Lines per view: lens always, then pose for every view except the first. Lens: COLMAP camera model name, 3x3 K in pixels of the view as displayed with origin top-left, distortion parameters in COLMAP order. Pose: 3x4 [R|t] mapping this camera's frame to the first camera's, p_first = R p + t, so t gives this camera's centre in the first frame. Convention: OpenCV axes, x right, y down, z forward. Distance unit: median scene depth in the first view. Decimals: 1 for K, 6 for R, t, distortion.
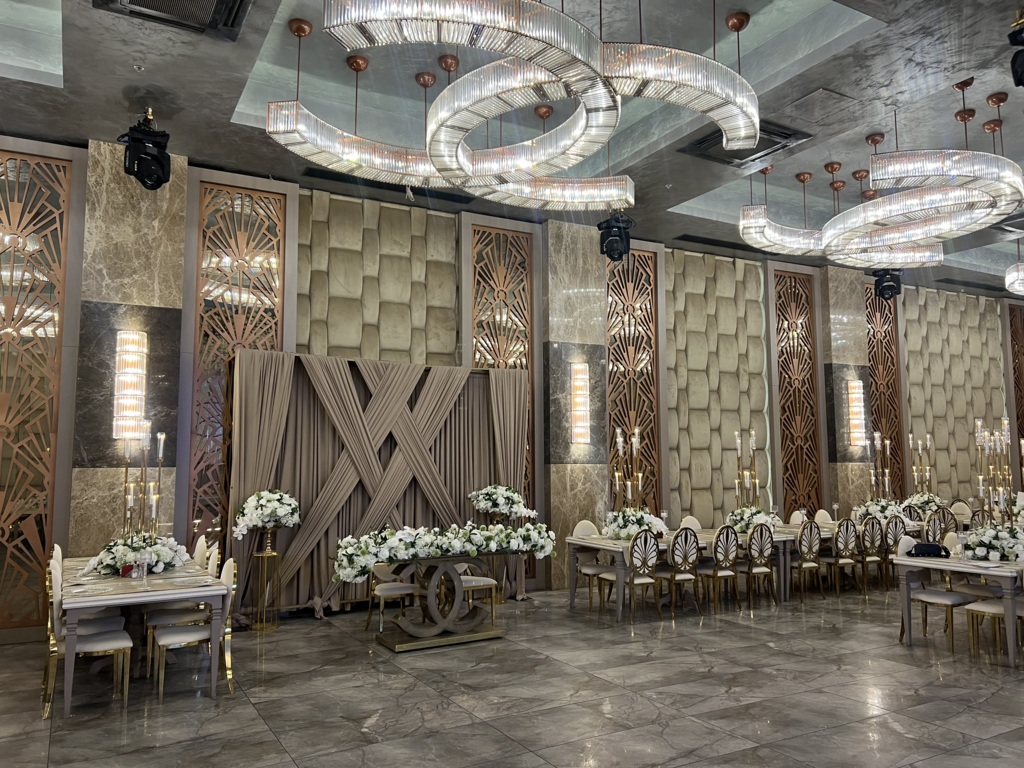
lens RADIAL K [[765.4, 0, 516.2], [0, 765.4, 383.9], [0, 0, 1]] dist [0.068147, -0.076710]
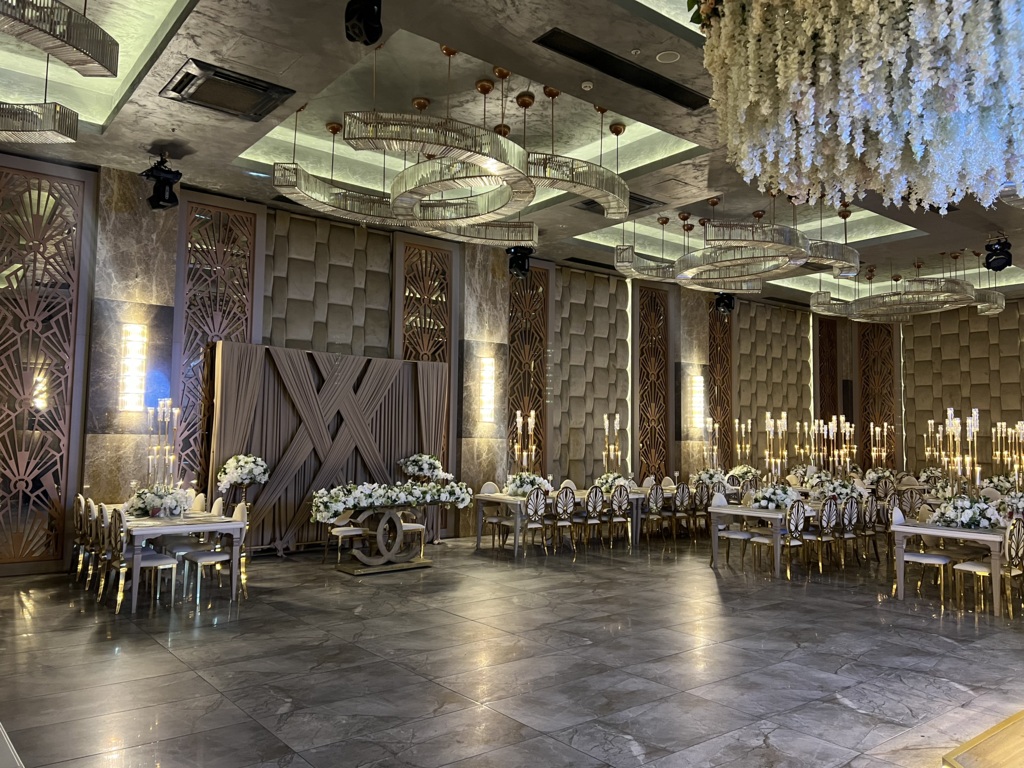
lens RADIAL K [[765.4, 0, 512.2], [0, 765.4, 373.6], [0, 0, 1]] dist [0.068147, -0.076710]
pose [[0.987184, 0.032058, 0.156331, -0.089664], [-0.034960, 0.999263, 0.015850, -0.029012], [-0.155708, -0.021112, 0.987578, -0.304826]]
